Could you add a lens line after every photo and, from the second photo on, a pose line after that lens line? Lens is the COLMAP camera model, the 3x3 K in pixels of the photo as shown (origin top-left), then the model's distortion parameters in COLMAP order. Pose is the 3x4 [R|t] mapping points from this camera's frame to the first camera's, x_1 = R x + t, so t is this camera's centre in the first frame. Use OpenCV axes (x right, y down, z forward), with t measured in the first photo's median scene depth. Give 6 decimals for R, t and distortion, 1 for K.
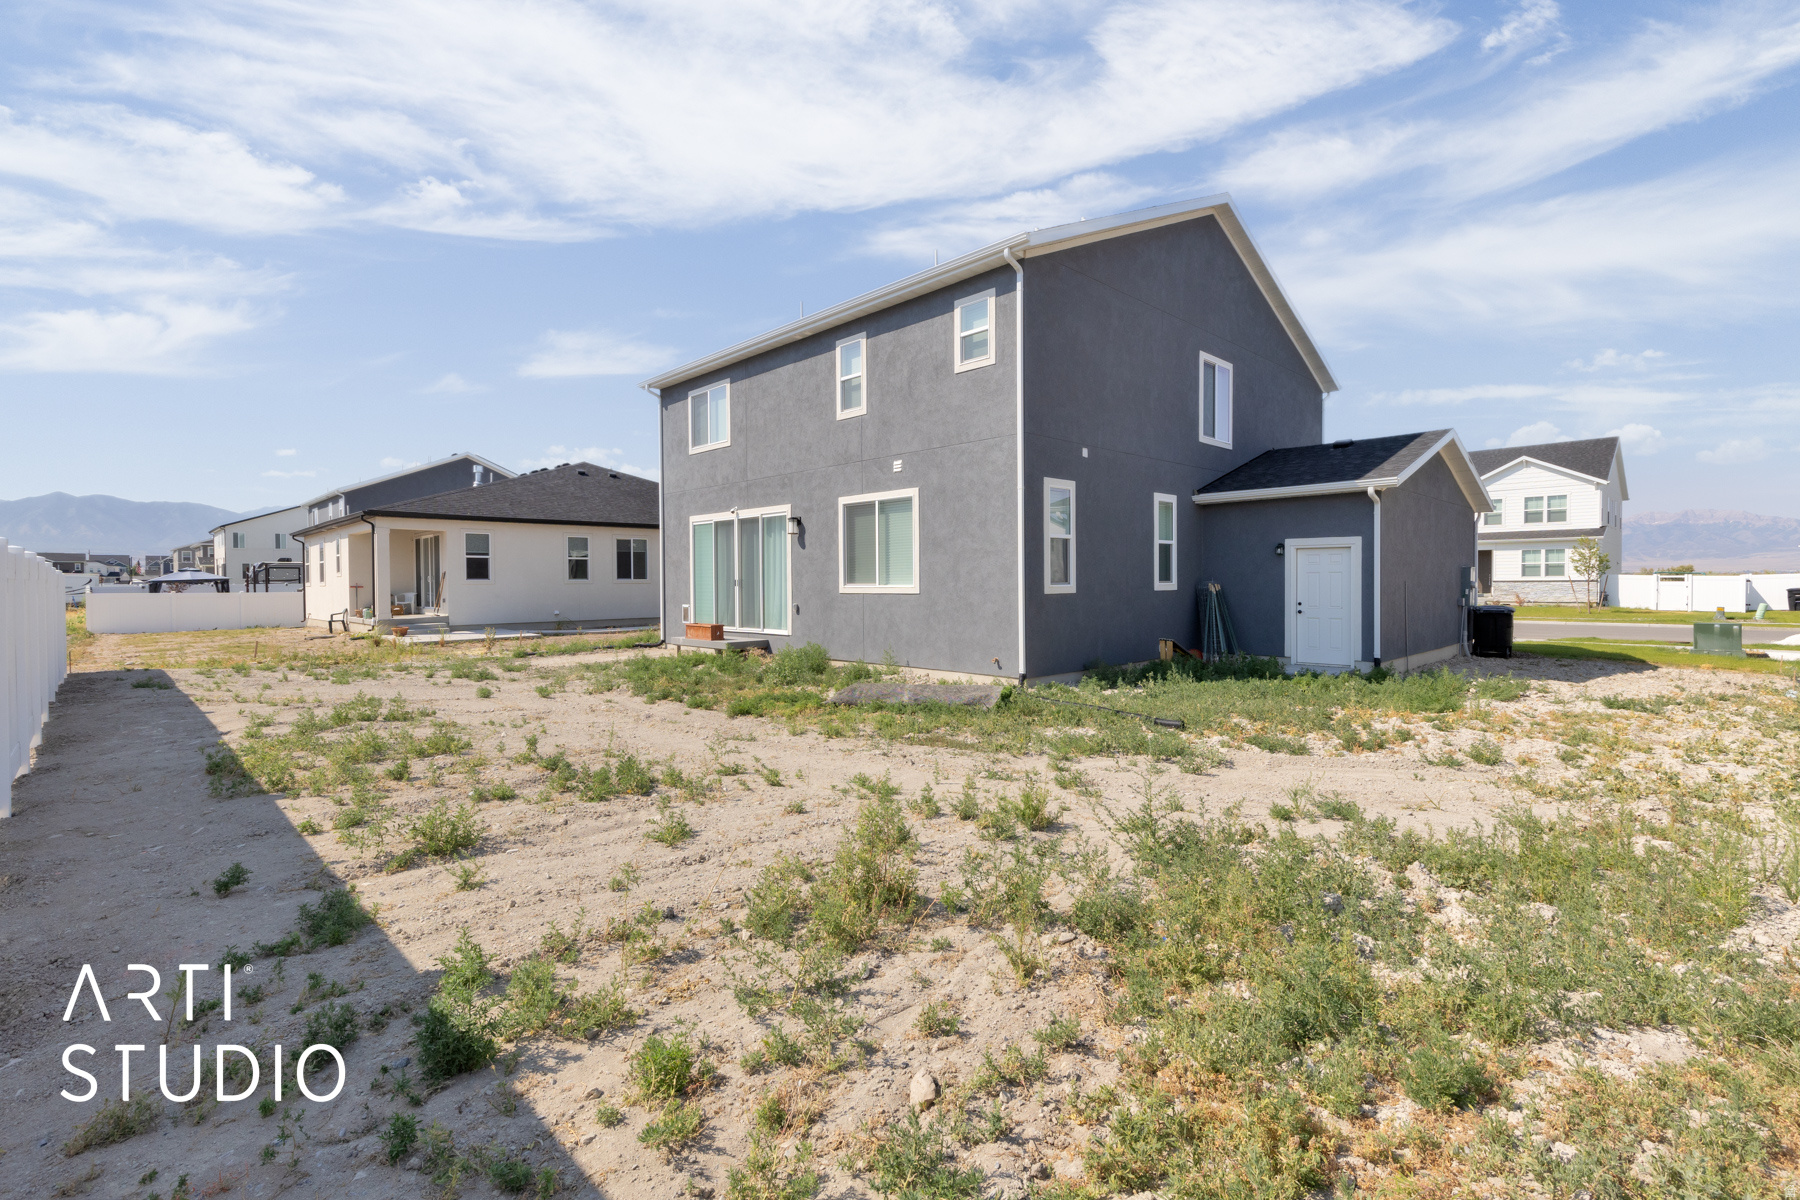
lens RADIAL K [[804.8, 0, 909.8], [0, 804.8, 599.1], [0, 0, 1]] dist [0.004234, 0.000027]
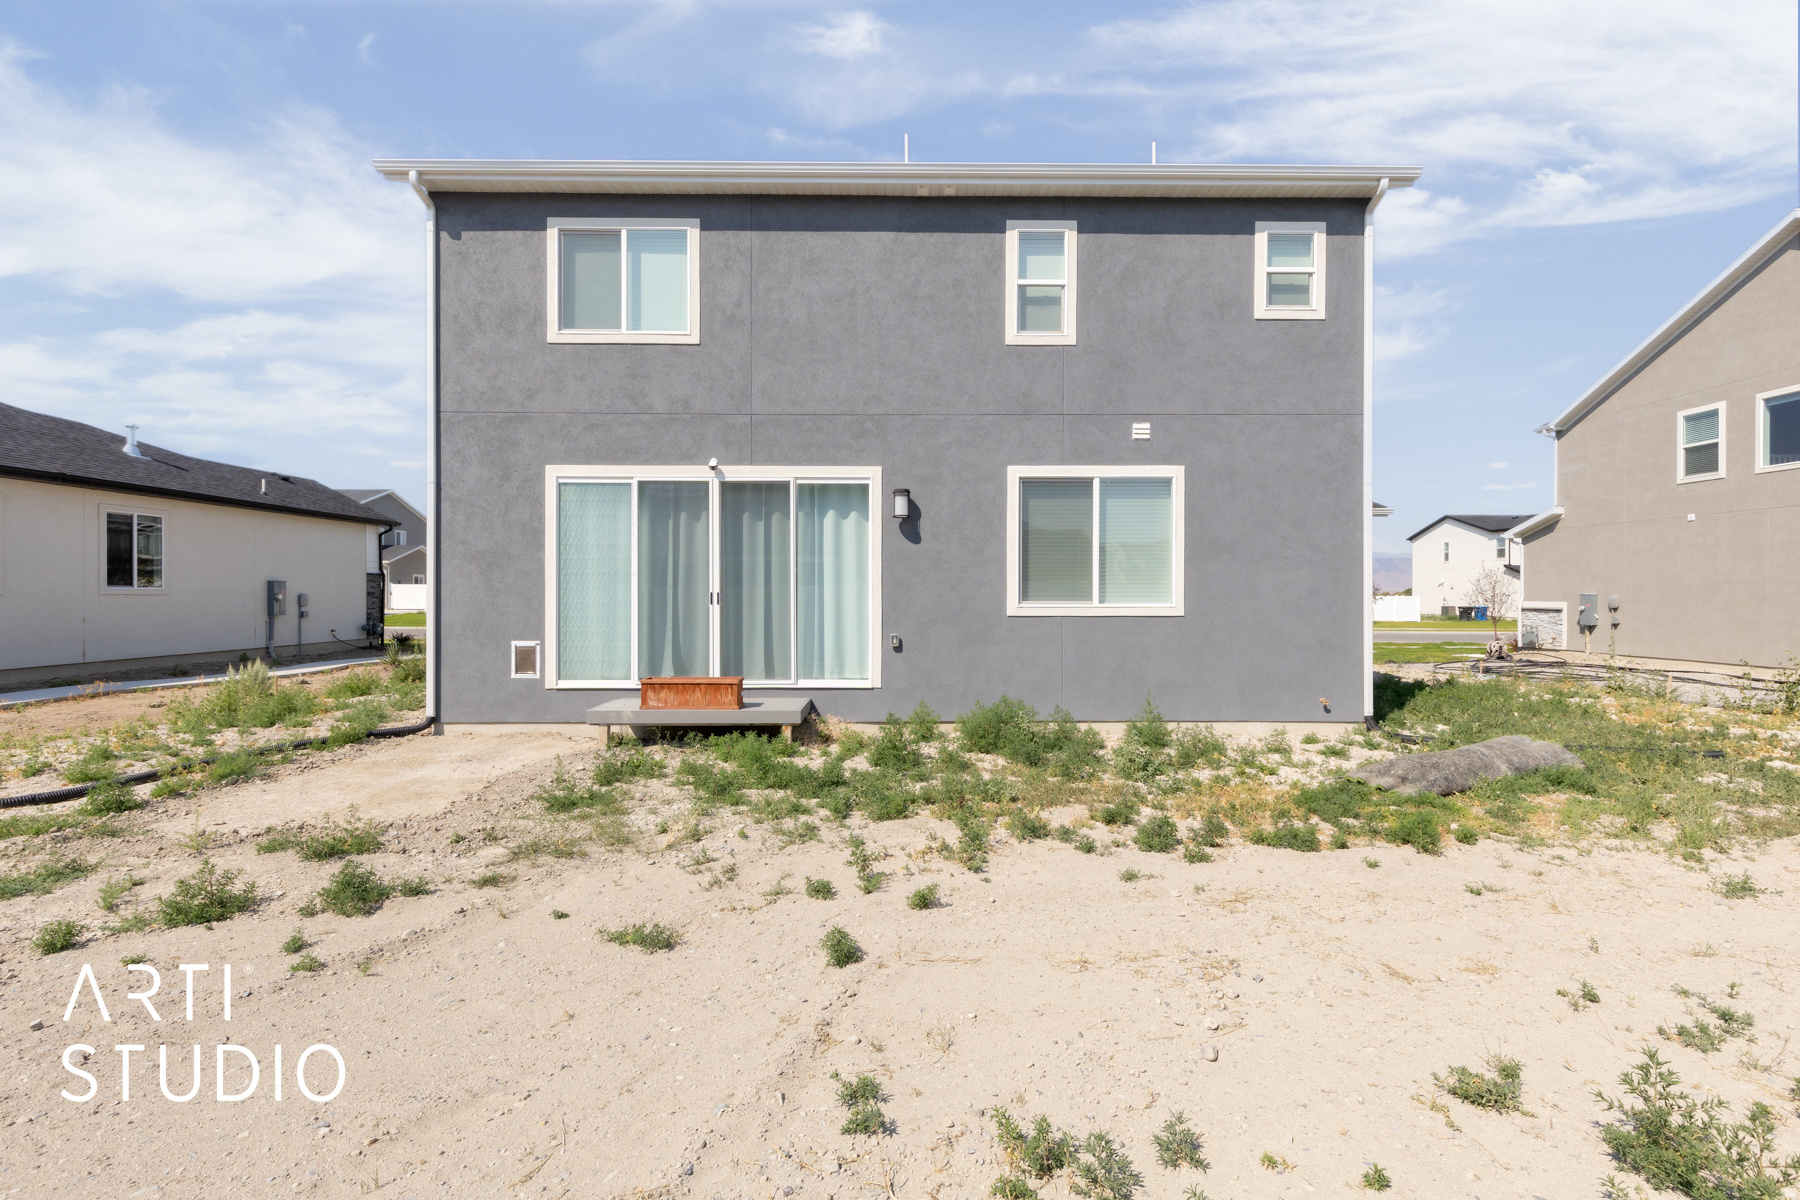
lens RADIAL K [[804.8, 0, 900.0], [0, 804.8, 599.6], [0, 0, 1]] dist [0.004234, 0.000027]
pose [[0.694590, 0.004058, 0.719394, -0.605350], [0.009825, 0.999837, -0.015126, -0.011279], [-0.719339, 0.017574, 0.694437, 0.620964]]
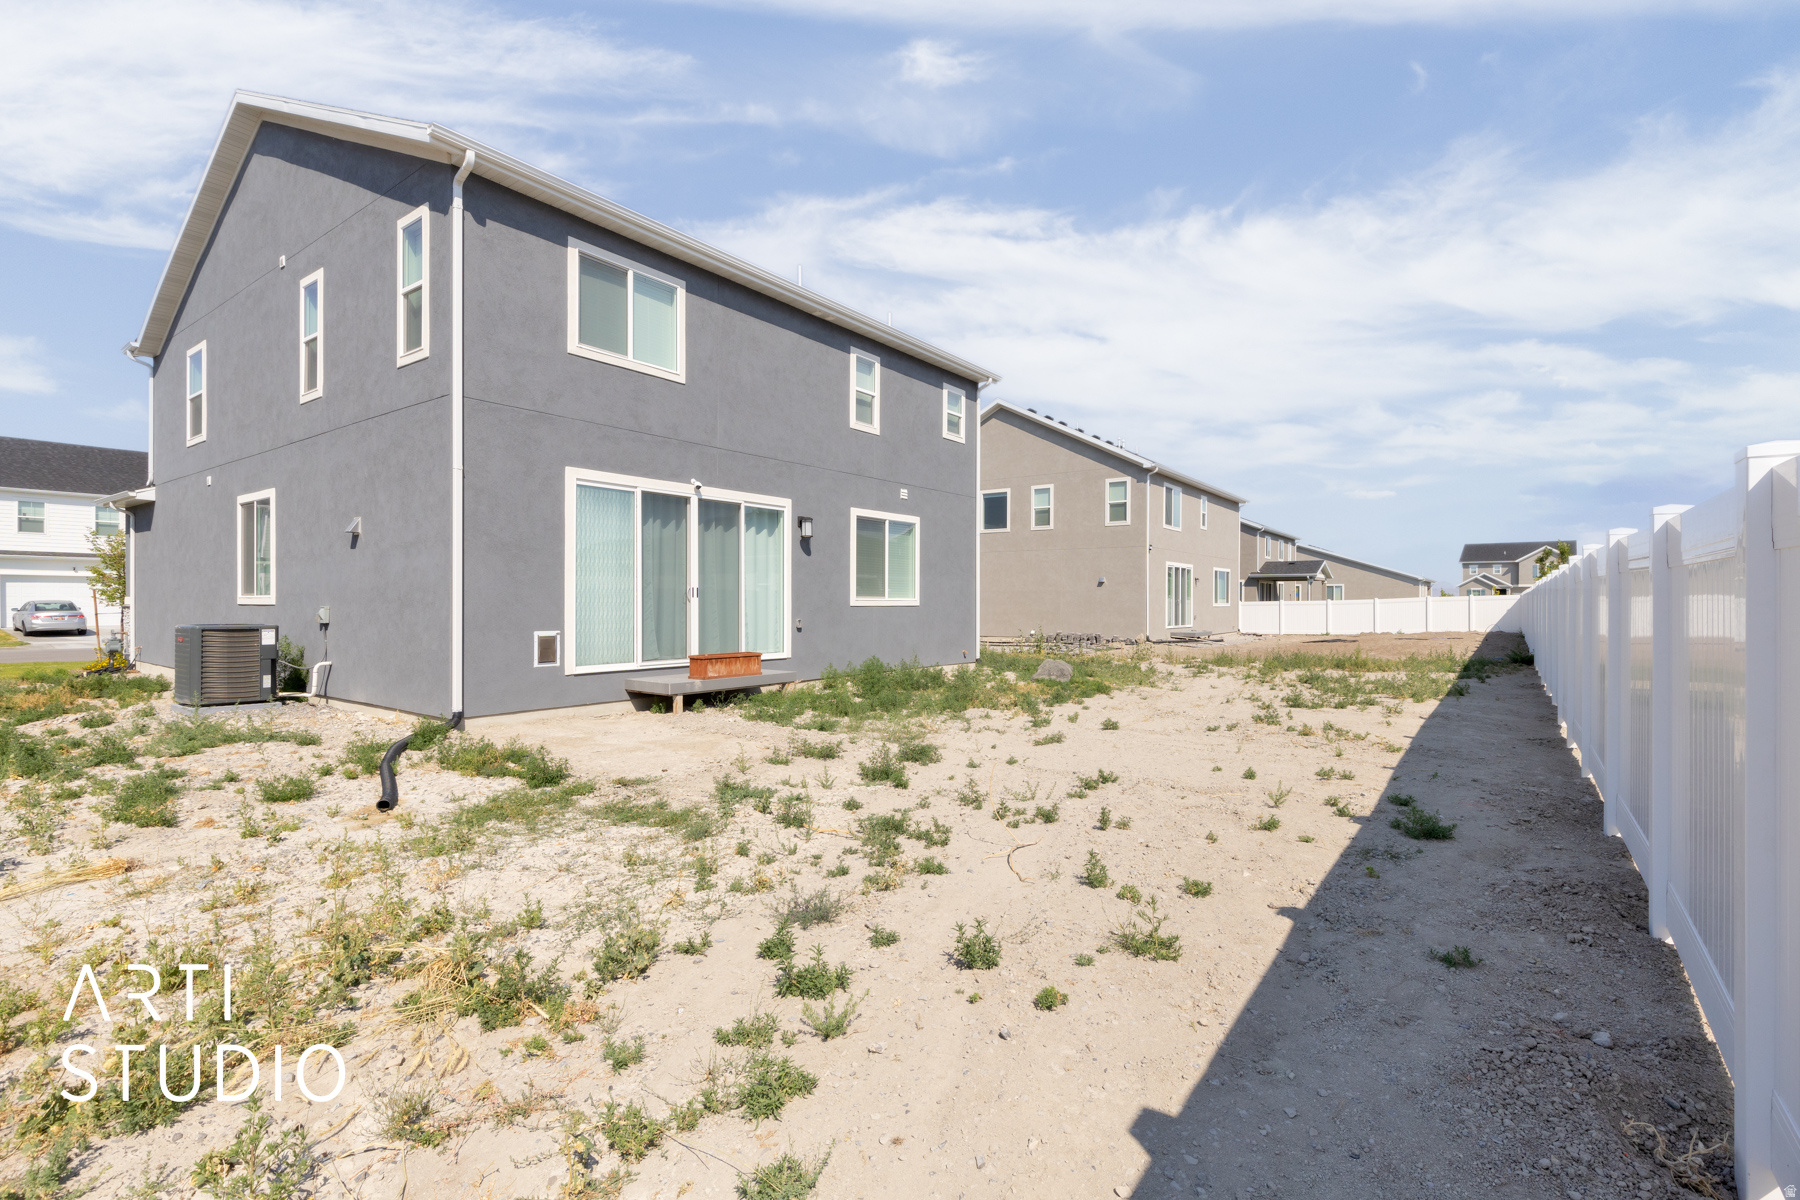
lens RADIAL K [[804.8, 0, 911.4], [0, 804.8, 606.6], [0, 0, 1]] dist [0.004234, 0.000027]
pose [[-0.150473, 0.001407, 0.988613, -1.056987], [0.019560, 0.999807, 0.001555, -0.006665], [-0.988421, 0.019571, -0.150471, 1.076042]]
